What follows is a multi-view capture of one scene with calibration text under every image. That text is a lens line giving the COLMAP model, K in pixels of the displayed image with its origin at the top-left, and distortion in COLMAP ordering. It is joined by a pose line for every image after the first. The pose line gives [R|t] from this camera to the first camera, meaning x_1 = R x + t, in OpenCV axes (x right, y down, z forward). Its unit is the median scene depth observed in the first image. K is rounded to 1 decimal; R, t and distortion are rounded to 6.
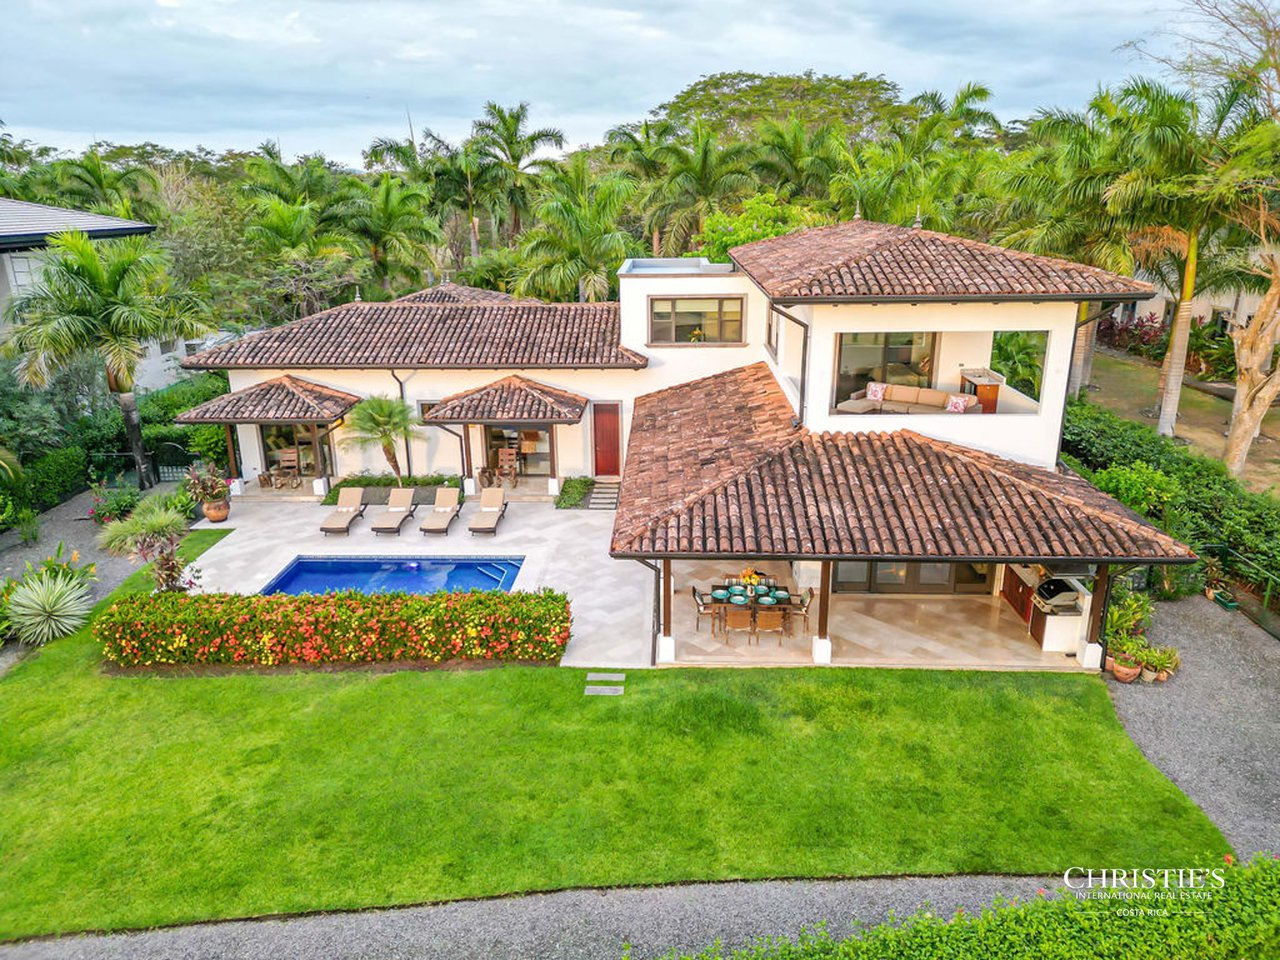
lens RADIAL K [[896.5, 0, 638.7], [0, 896.5, 480.5], [0, 0, 1]] dist [0.031912, -0.022937]
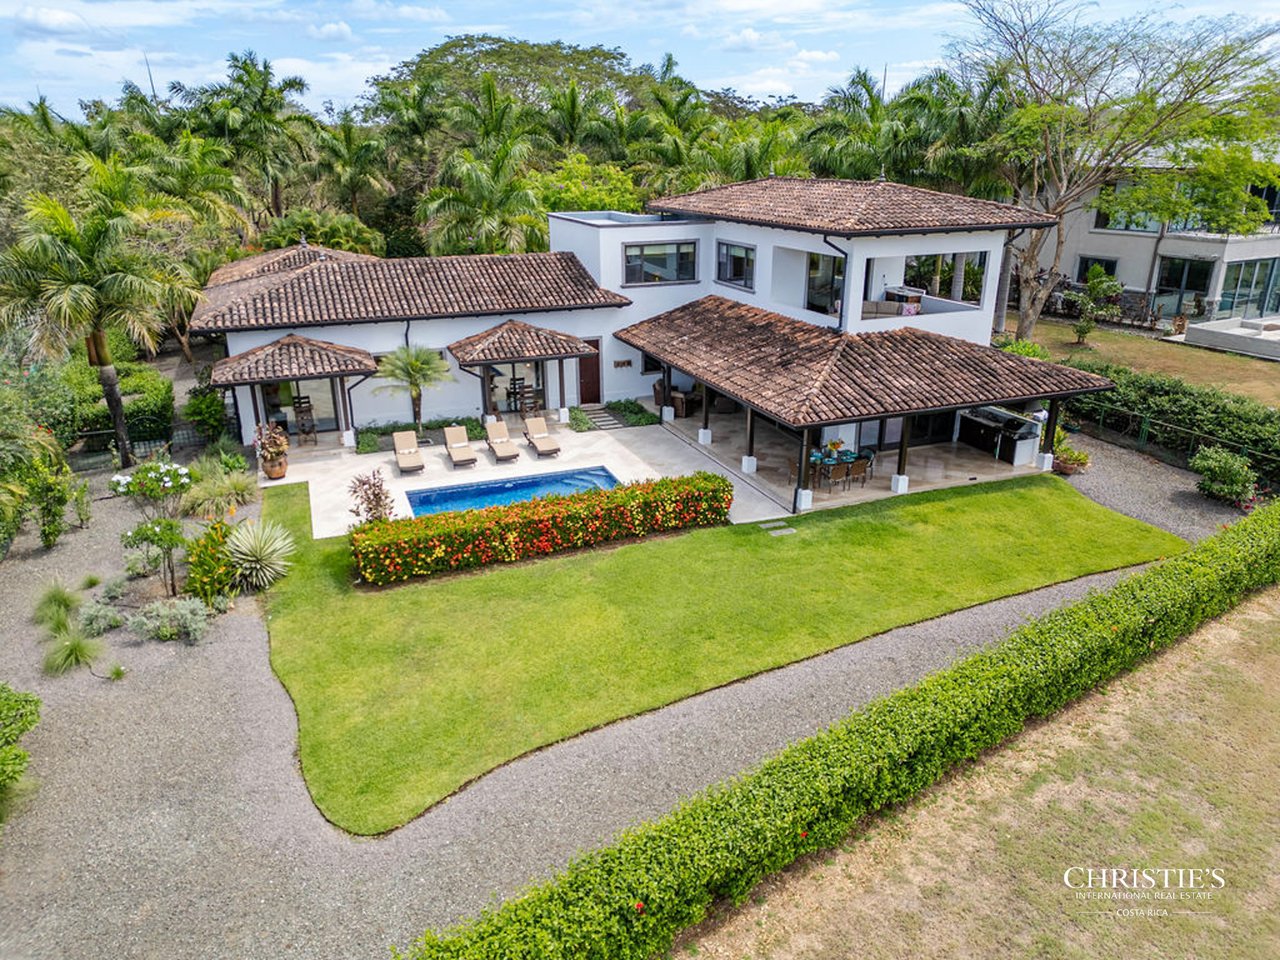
lens RADIAL K [[896.5, 0, 646.3], [0, 896.5, 481.4], [0, 0, 1]] dist [0.031912, -0.022937]
pose [[0.916668, -0.133094, 0.376837, -0.524816], [0.118132, 0.991019, 0.062655, 0.037958], [-0.381792, -0.012917, 0.924158, -0.114417]]
